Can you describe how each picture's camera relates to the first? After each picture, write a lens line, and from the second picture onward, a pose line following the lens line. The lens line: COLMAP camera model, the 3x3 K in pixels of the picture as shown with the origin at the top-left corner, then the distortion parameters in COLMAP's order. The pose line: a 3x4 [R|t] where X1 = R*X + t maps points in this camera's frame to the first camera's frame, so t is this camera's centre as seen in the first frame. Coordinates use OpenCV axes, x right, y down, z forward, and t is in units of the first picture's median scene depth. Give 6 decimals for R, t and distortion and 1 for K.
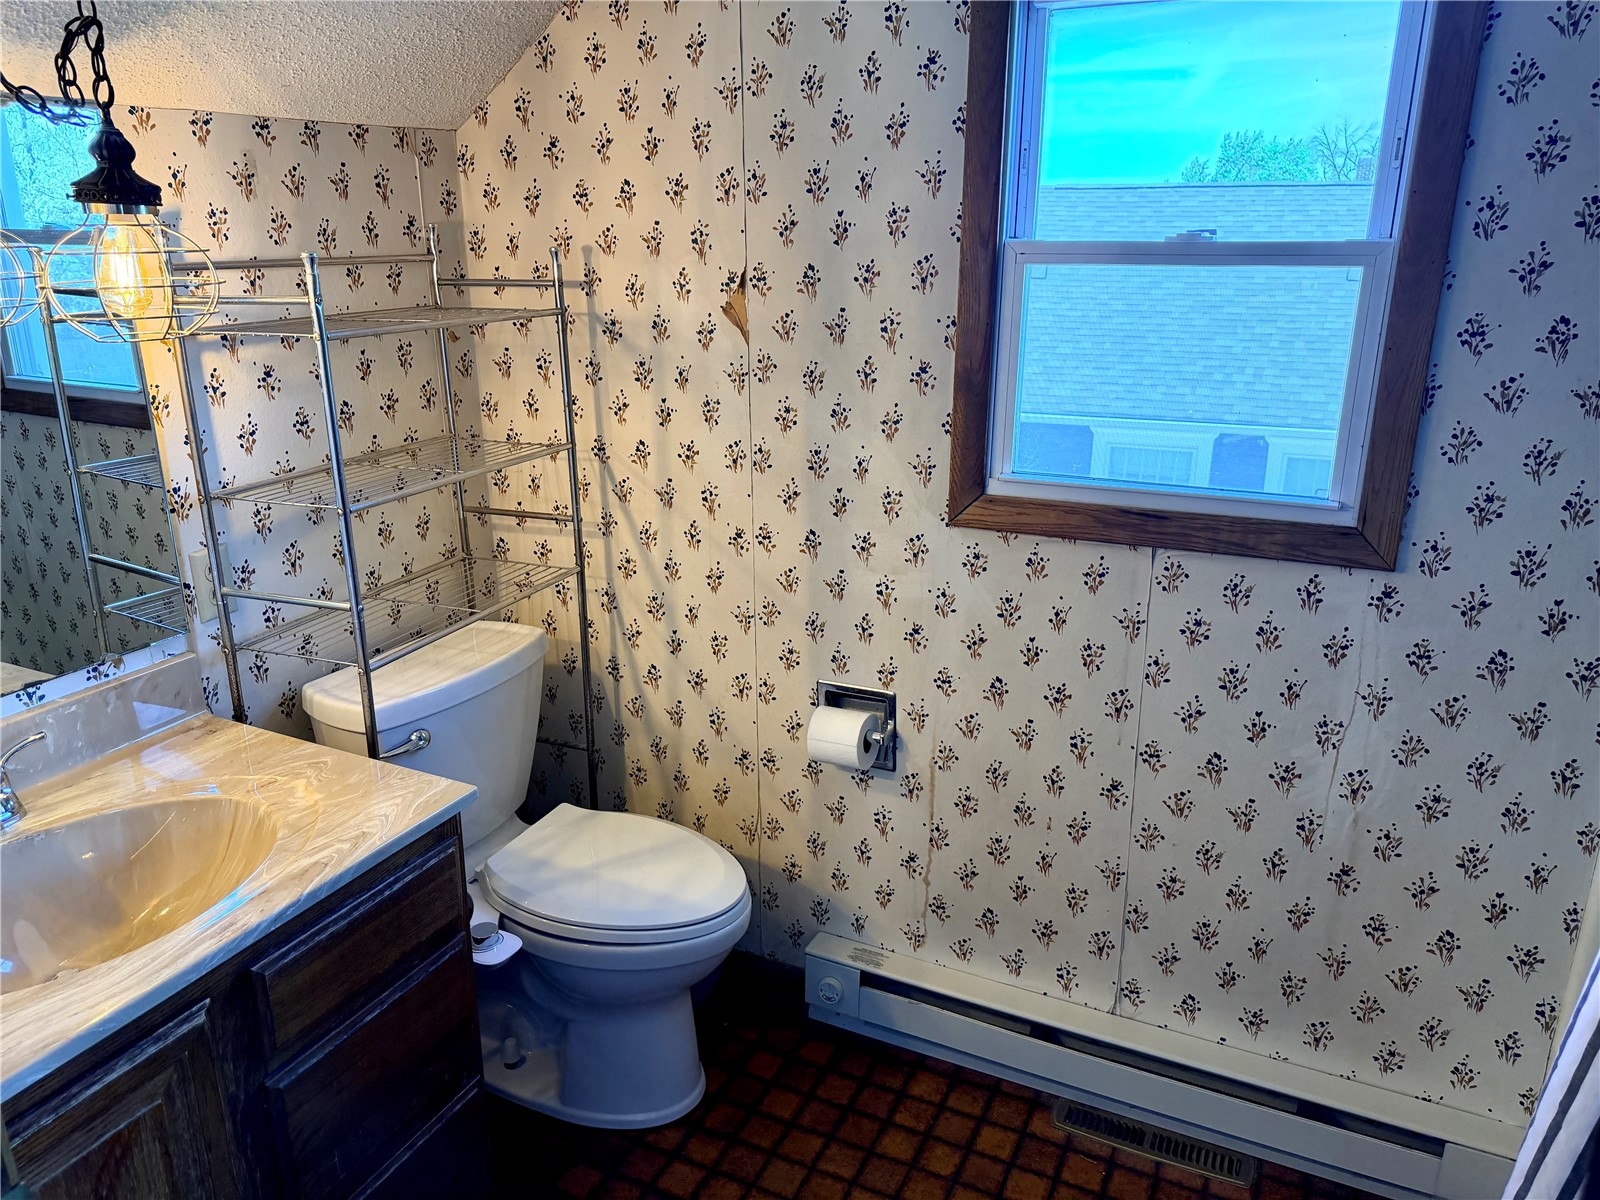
lens RADIAL K [[1142.1, 0, 799.2], [0, 1142.1, 600.2], [0, 0, 1]] dist [0.012137, -0.000726]
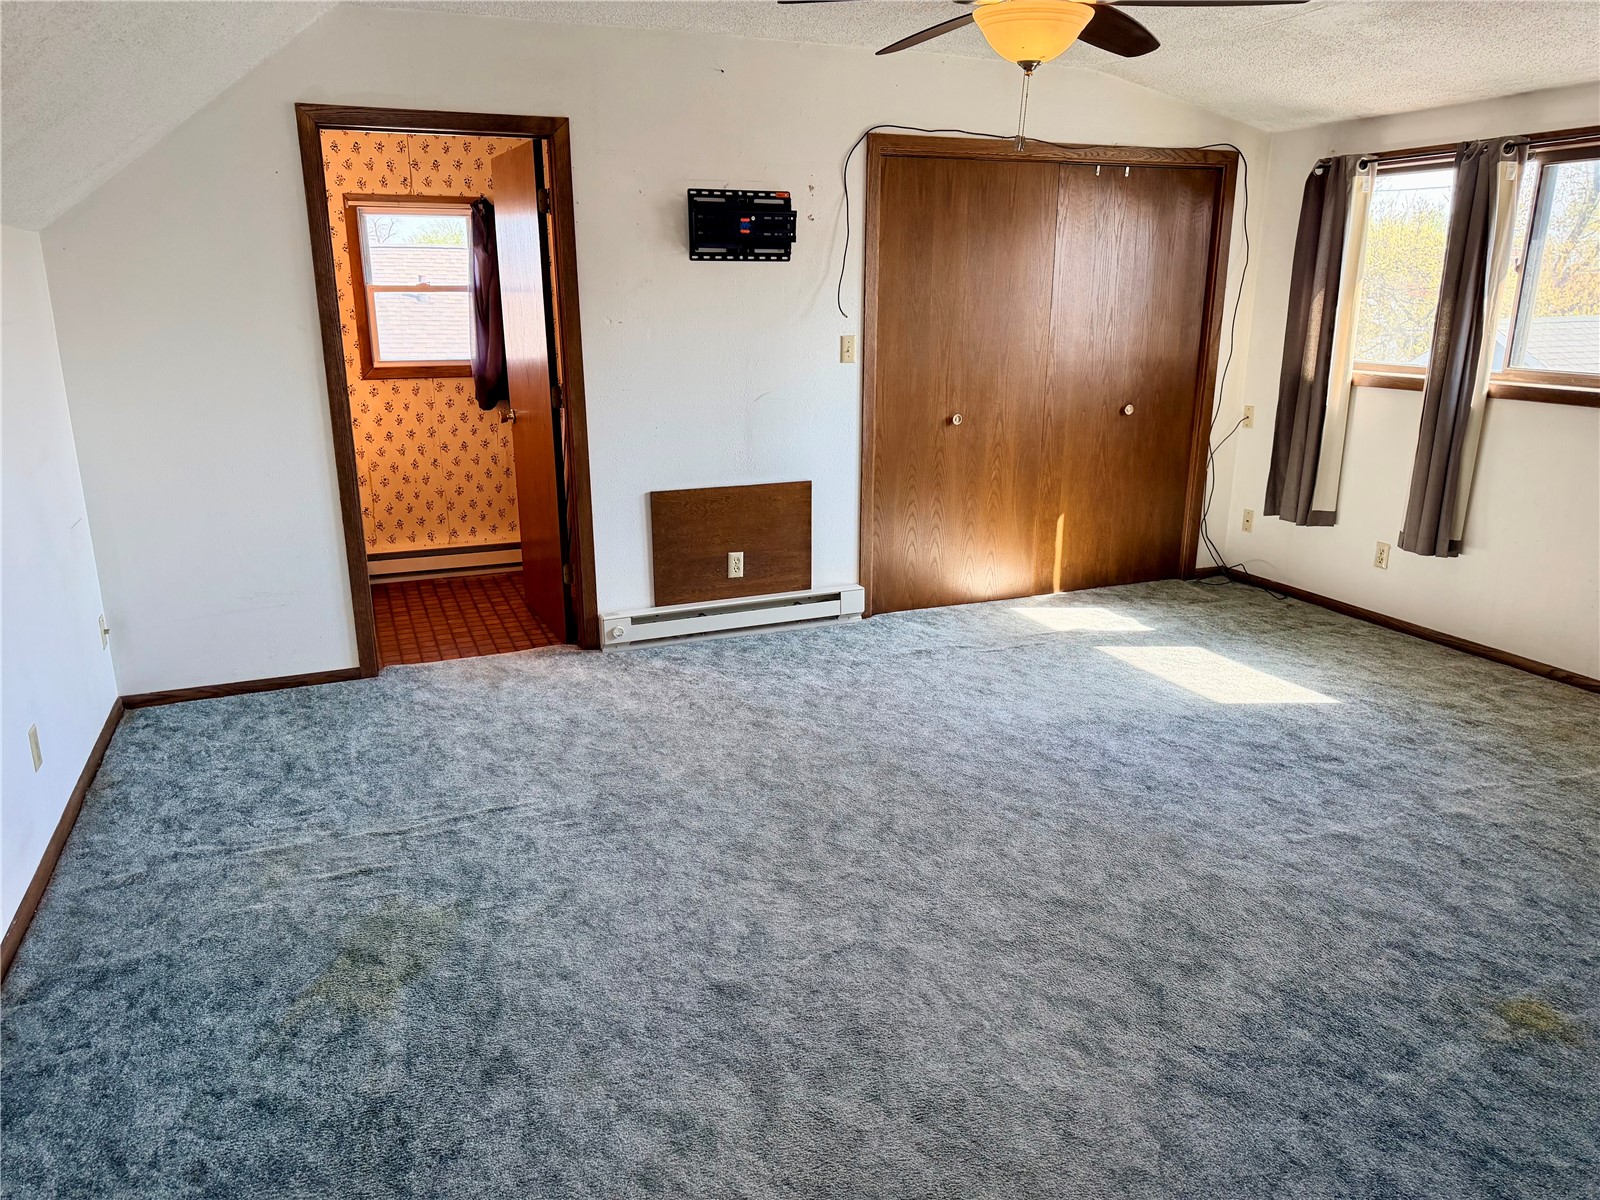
lens RADIAL K [[1142.1, 0, 801.7], [0, 1142.1, 604.3], [0, 0, 1]] dist [0.012137, -0.000726]
pose [[0.671581, -0.196096, 0.714511, -1.342962], [0.236490, 0.970632, 0.044107, 0.639094], [-0.702176, 0.139354, 0.698233, -1.794003]]
